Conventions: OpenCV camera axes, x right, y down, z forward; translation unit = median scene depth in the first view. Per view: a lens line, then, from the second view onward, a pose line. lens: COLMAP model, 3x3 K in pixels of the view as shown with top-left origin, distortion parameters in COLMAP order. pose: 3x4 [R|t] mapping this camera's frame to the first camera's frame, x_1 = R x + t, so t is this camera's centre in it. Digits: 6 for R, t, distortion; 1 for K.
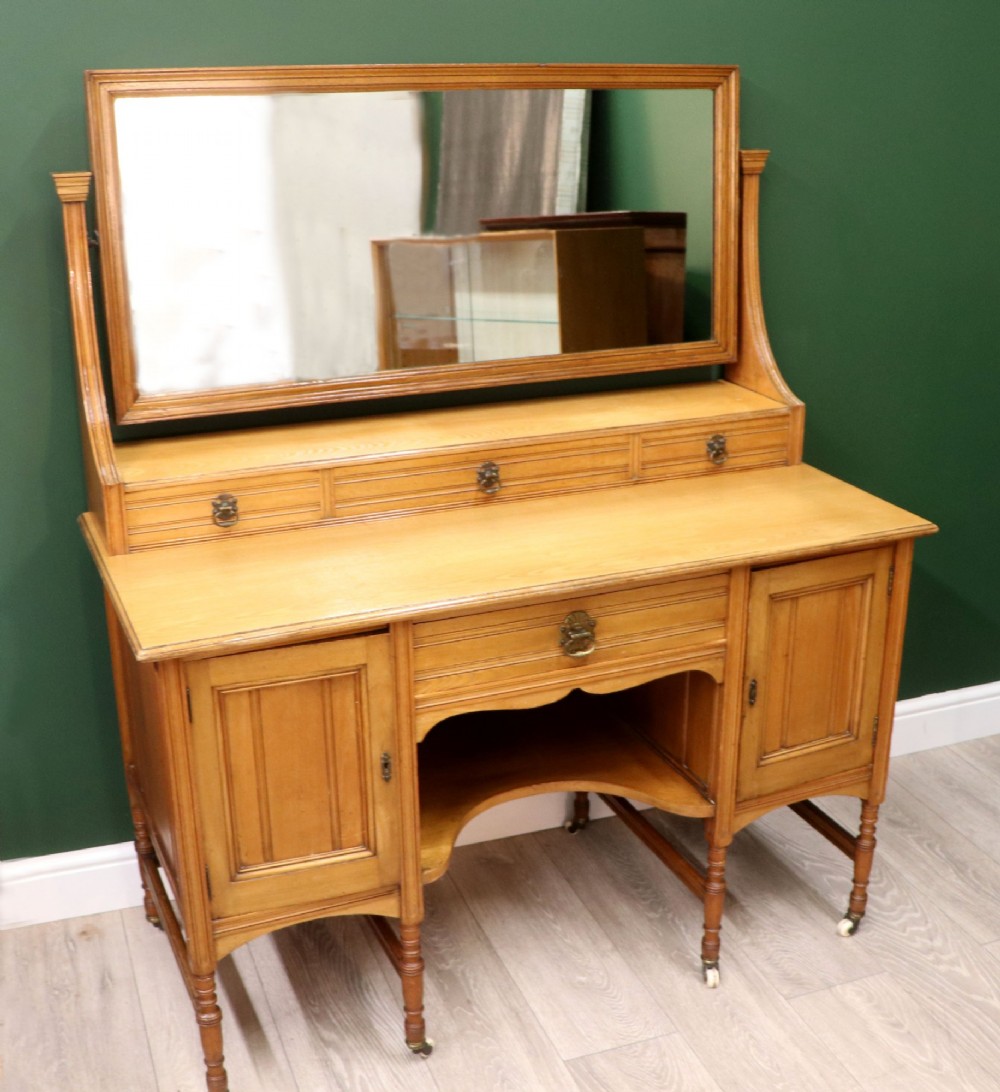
lens RADIAL K [[1450.5, 0, 569.4], [0, 1450.5, 551.3], [0, 0, 1]] dist [-0.146041, 0.000000]
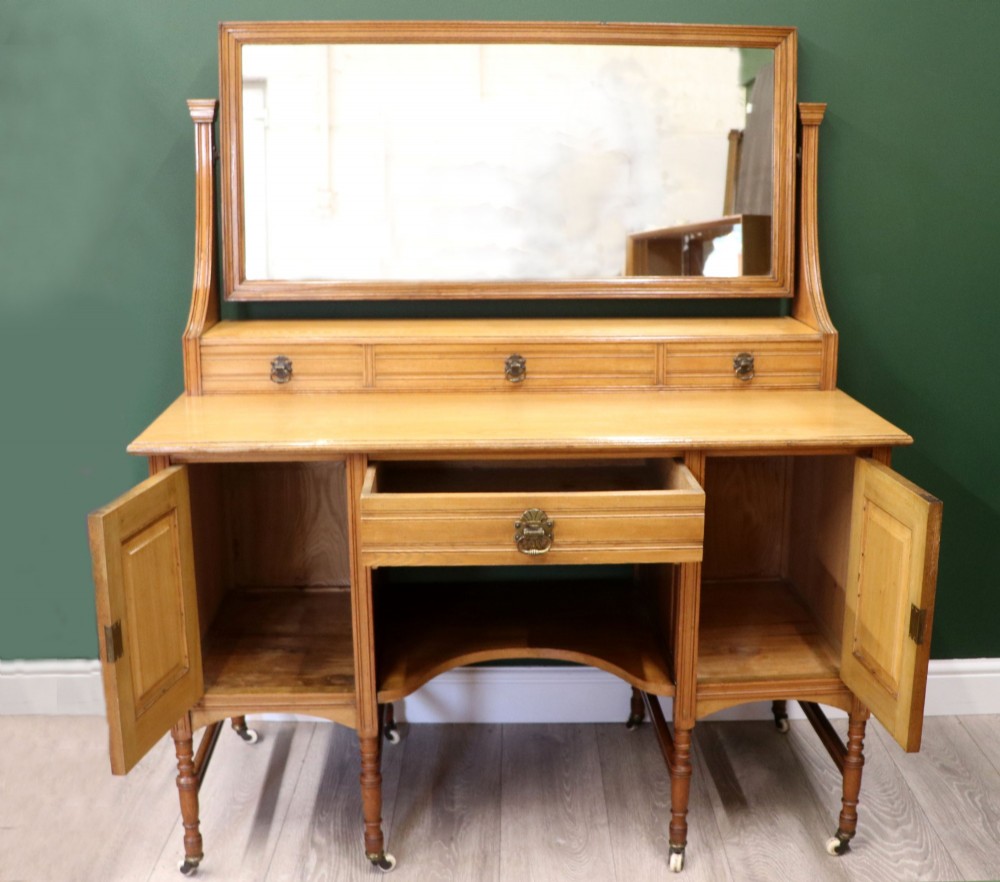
lens RADIAL K [[1259.9, 0, 563.2], [0, 1259.9, 405.9], [0, 0, 1]] dist [-0.138730, 0.000000]
pose [[0.934444, 0.066557, -0.349836, 0.316848], [-0.116084, 0.985650, -0.122551, 0.092306], [0.336659, 0.155128, 0.928761, 0.091661]]
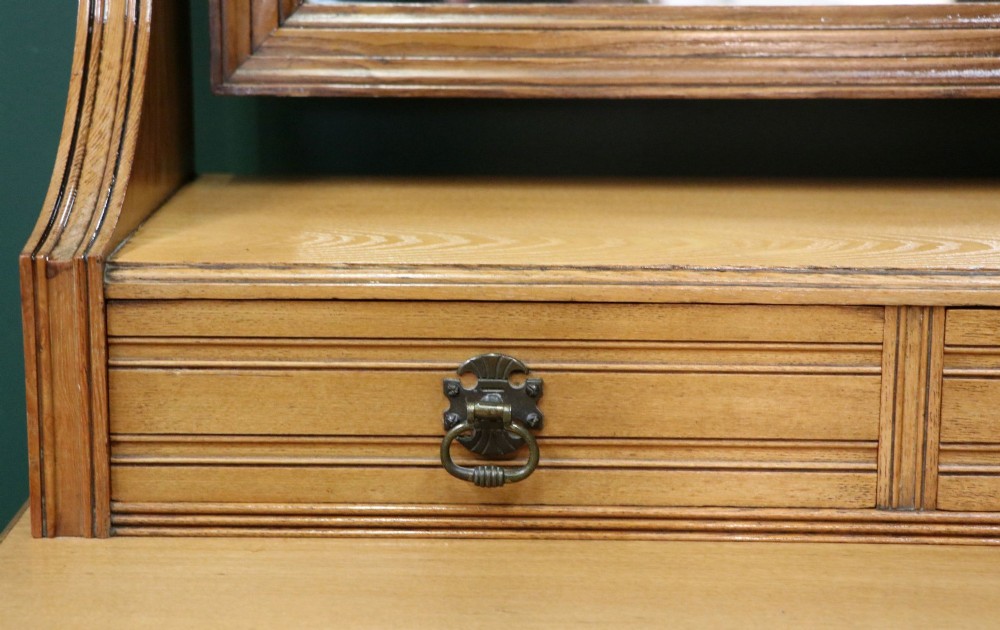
lens RADIAL K [[2000.6, 0, 499.3], [0, 2000.6, 314.7], [0, 0, 1]] dist [0.129542, 0.000000]
pose [[0.898922, 0.084124, -0.429956, -0.076869], [-0.142107, 0.984318, -0.104519, -0.008732], [0.414421, 0.155054, 0.896780, 0.603715]]
